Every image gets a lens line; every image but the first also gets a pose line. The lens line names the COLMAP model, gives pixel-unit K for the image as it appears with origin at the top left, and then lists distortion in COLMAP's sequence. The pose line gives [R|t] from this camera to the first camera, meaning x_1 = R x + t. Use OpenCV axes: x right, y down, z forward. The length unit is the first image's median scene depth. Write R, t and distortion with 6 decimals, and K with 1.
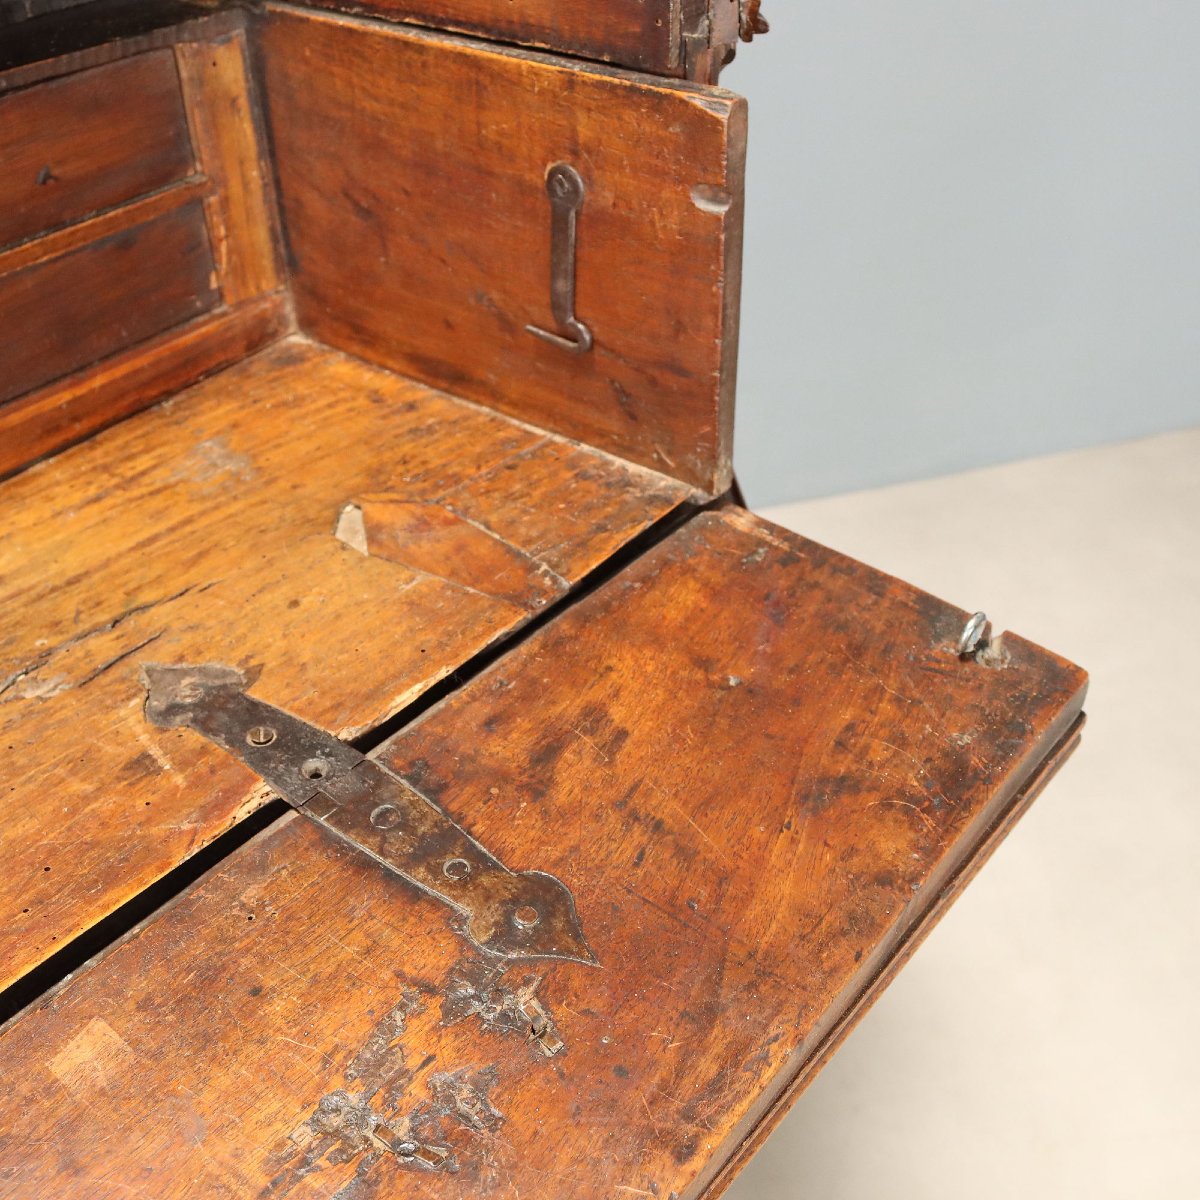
lens RADIAL K [[1439.7, 0, 598.0], [0, 1439.7, 600.0], [0, 0, 1]] dist [0.001104, 0.000000]
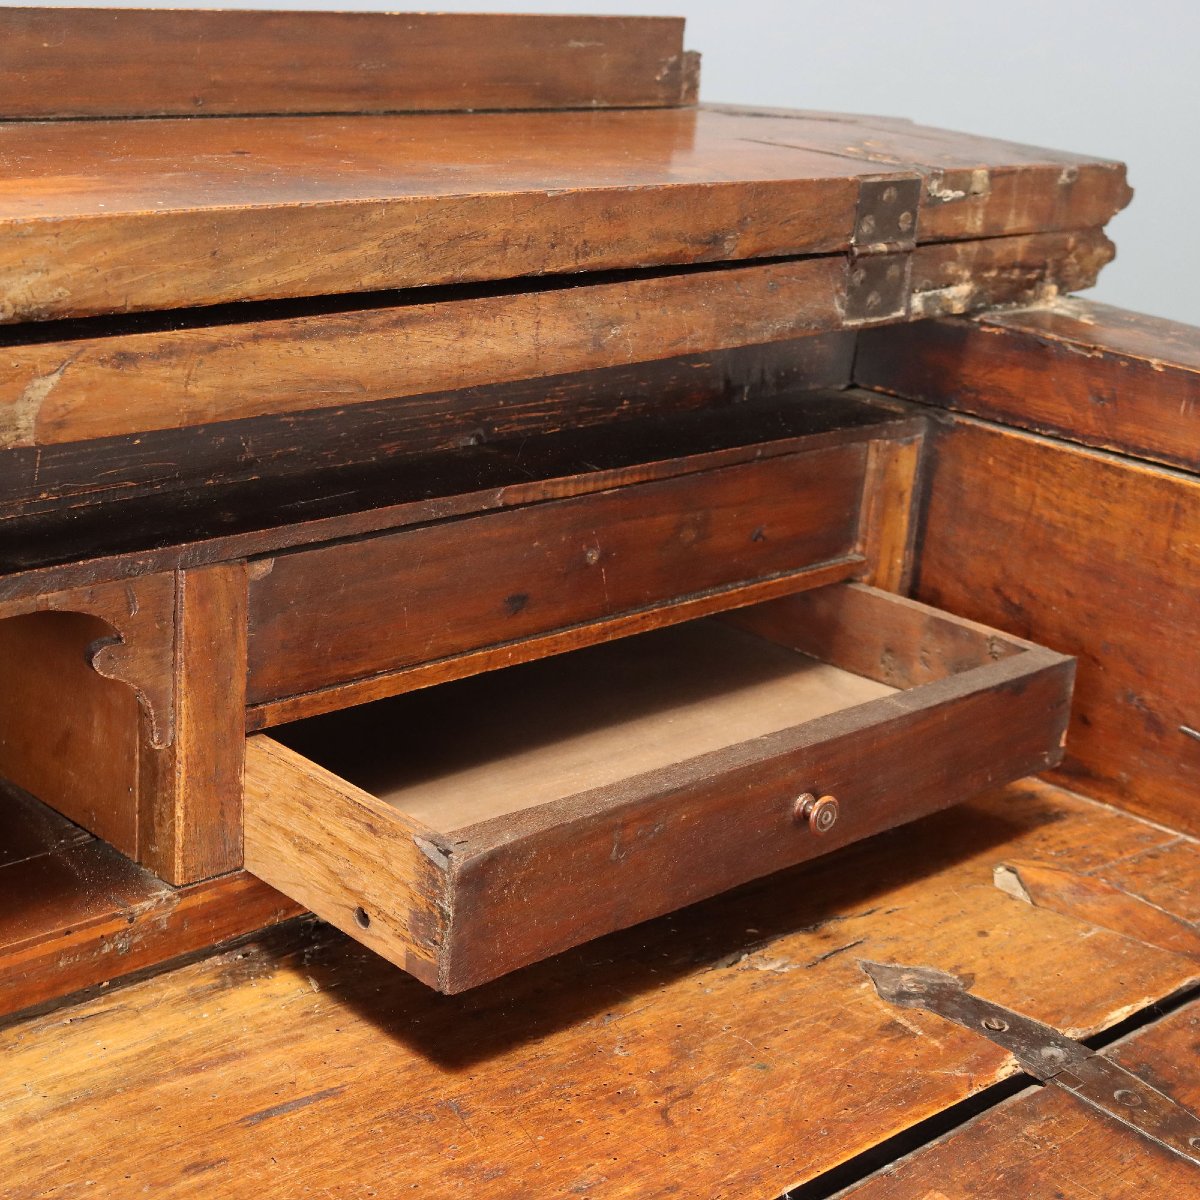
lens RADIAL K [[2242.8, 0, 601.0], [0, 2242.8, 599.1], [0, 0, 1]] dist [0.001240, 0.000000]
pose [[0.988444, 0.134138, -0.070602, -0.387769], [-0.149581, 0.938593, -0.310916, 0.314331], [0.024561, 0.317884, 0.947811, -0.634807]]
